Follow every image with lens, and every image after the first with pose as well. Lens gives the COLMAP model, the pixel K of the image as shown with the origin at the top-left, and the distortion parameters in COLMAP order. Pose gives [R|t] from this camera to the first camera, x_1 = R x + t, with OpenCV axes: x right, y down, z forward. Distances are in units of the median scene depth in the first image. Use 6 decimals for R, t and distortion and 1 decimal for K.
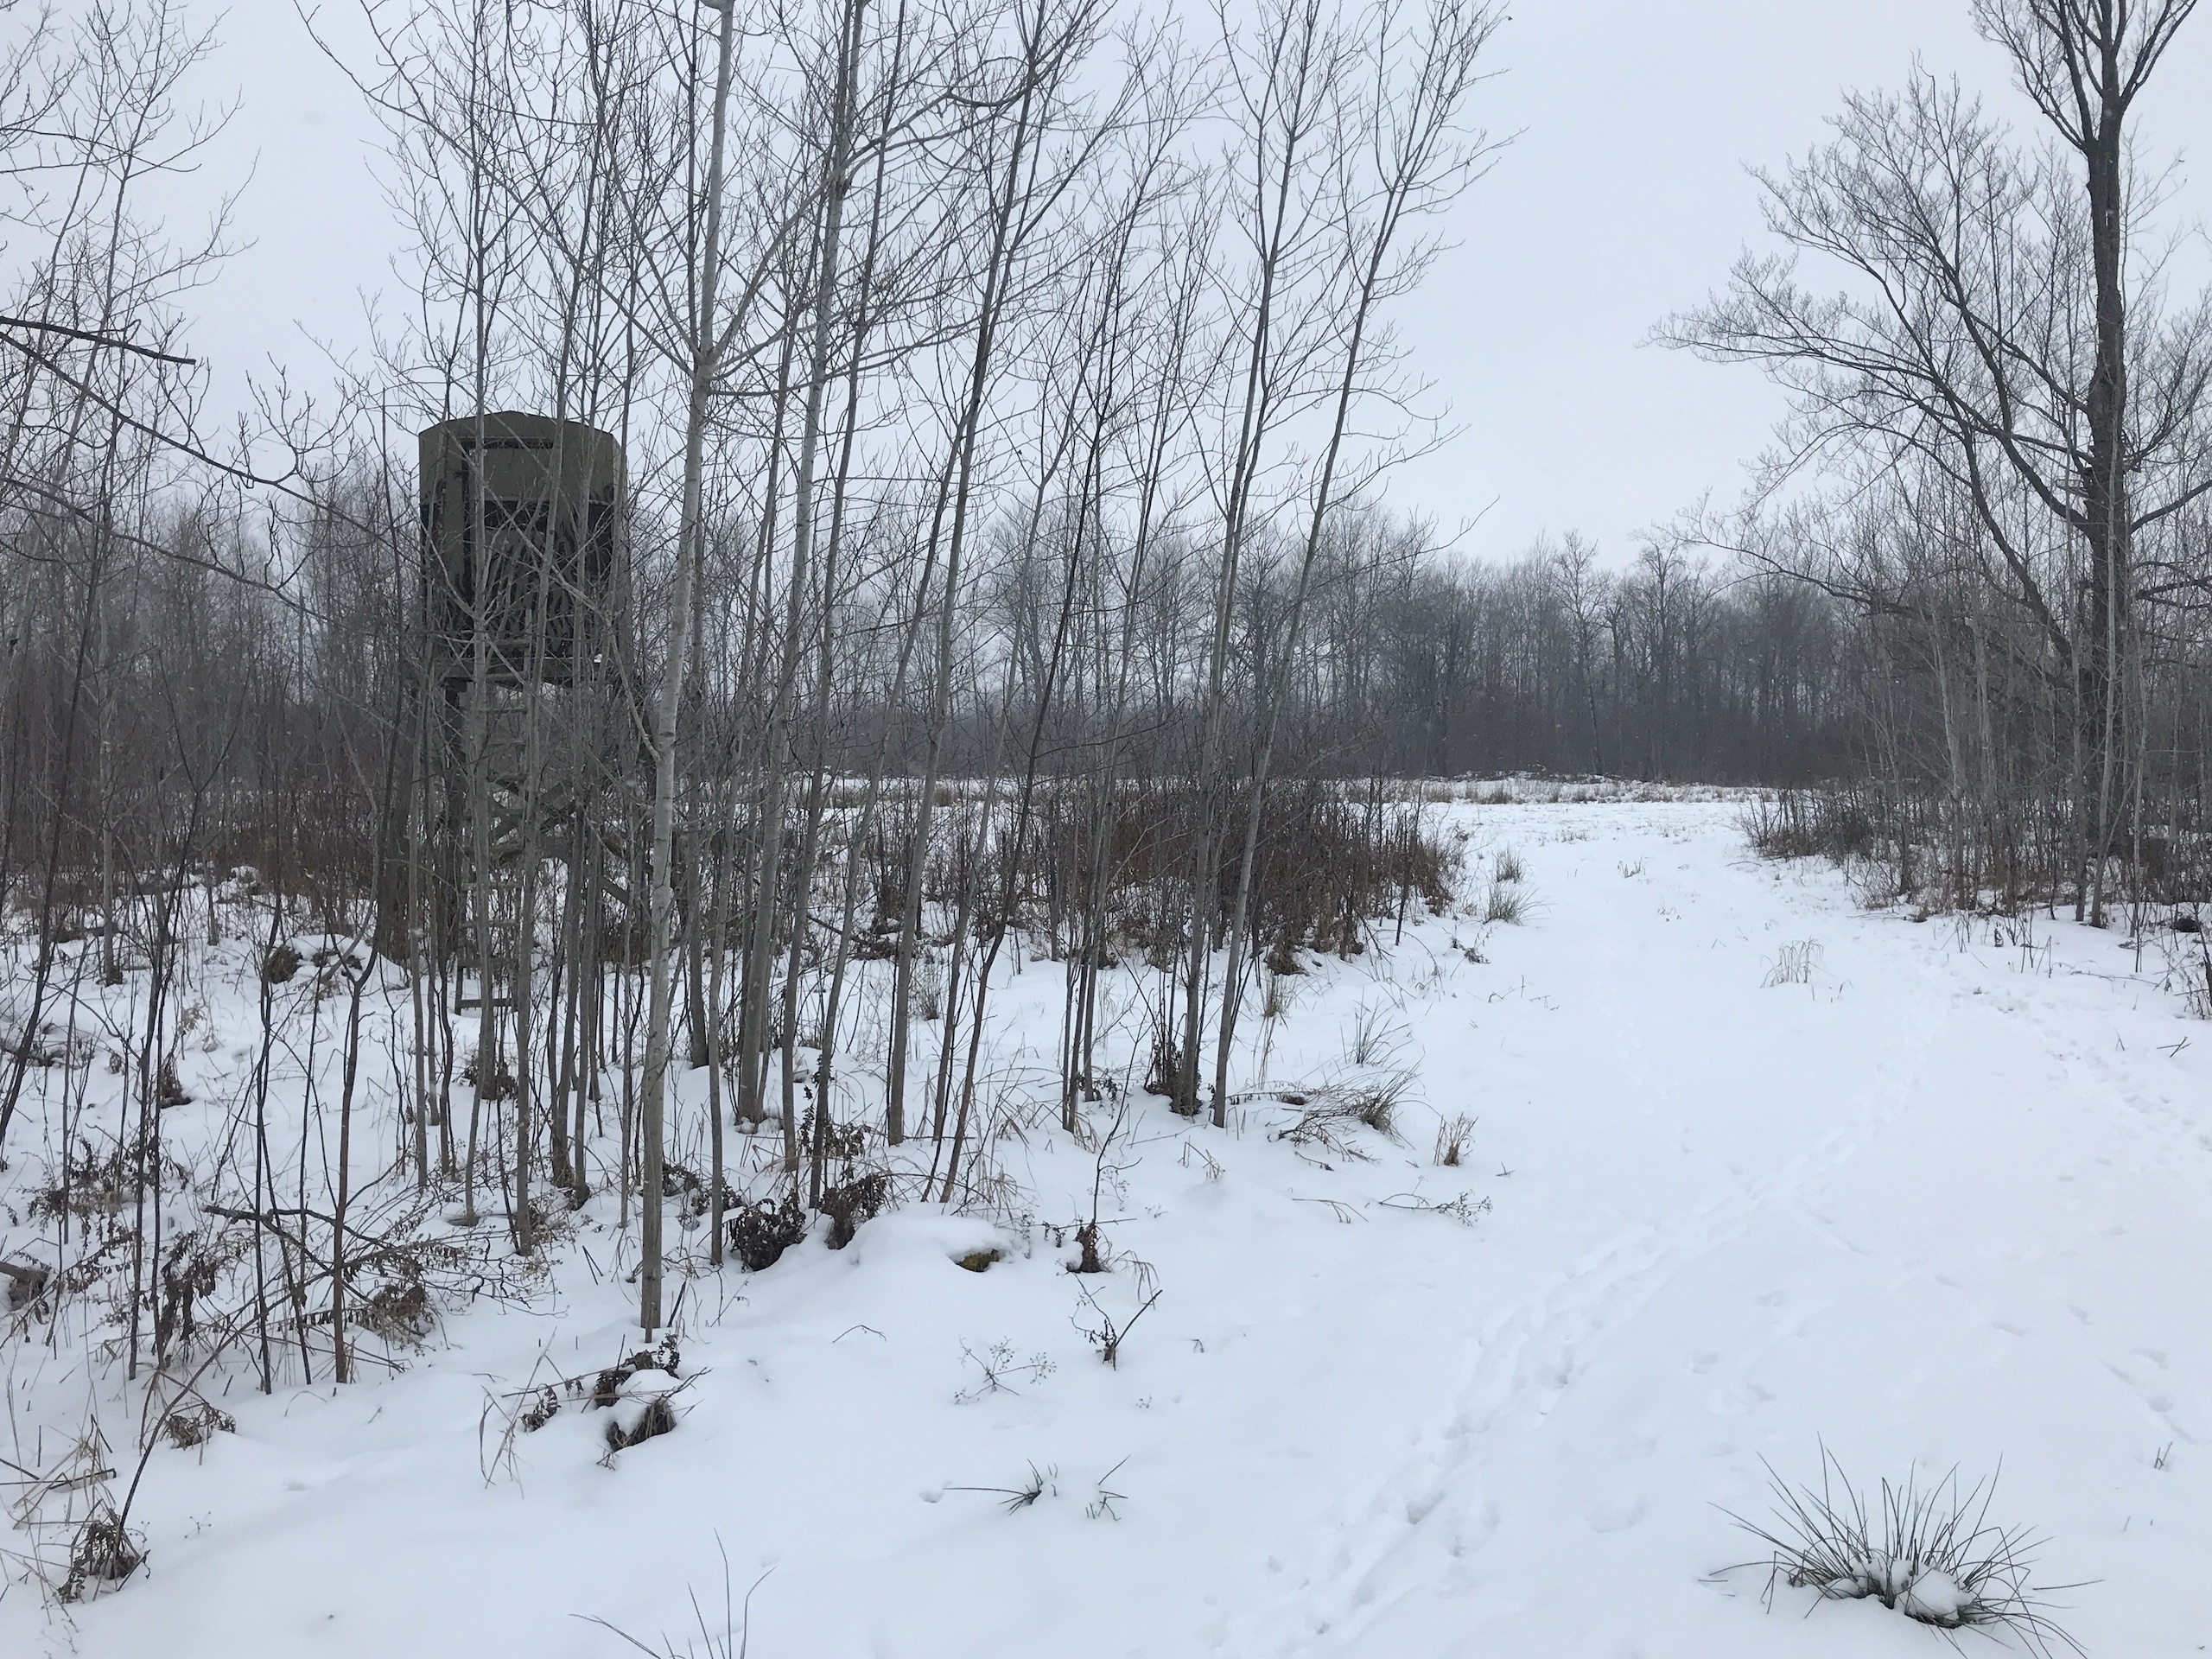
lens RADIAL K [[1987.7, 0, 1106.0], [0, 1987.7, 829.5], [0, 0, 1]] dist [0.001867, 0.000099]
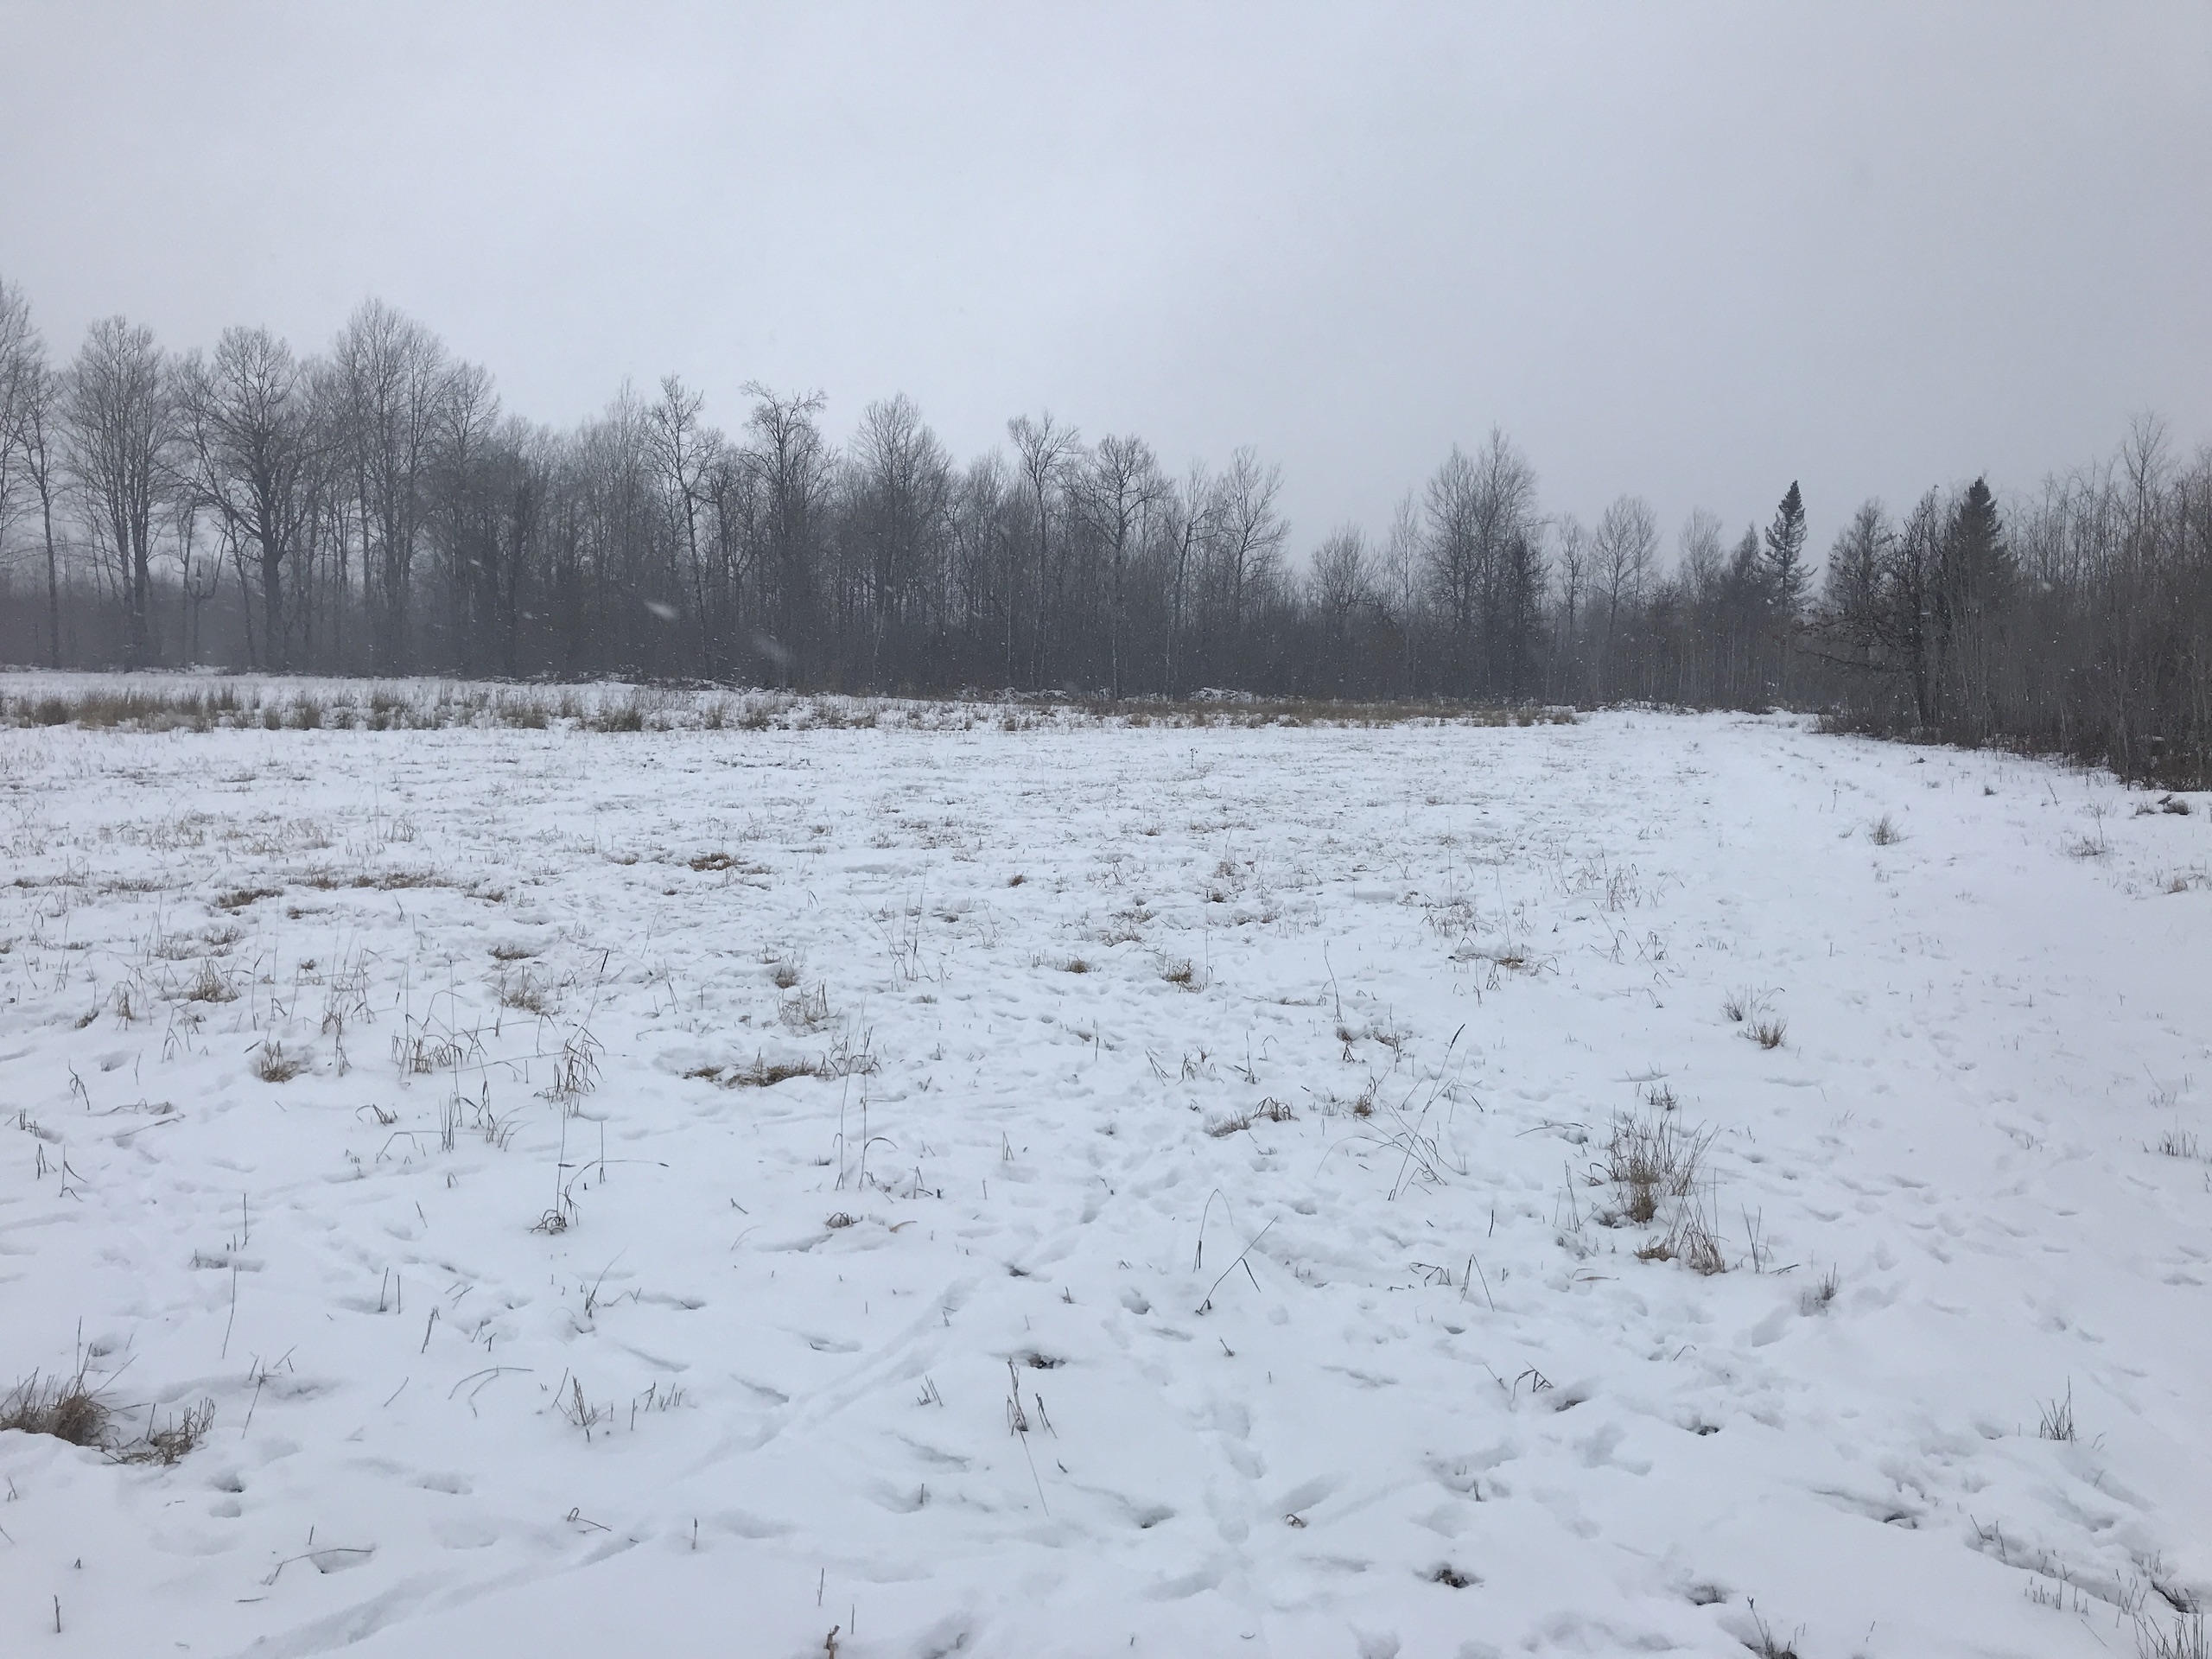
lens RADIAL K [[1877.9, 0, 1106.0], [0, 1877.9, 829.5], [0, 0, 1]] dist [0.009807, 0.017354]
pose [[0.887096, -0.010040, 0.461475, 0.035521], [-0.014137, 0.998703, 0.048903, -0.005857], [-0.461368, -0.049906, 0.885804, 0.228700]]
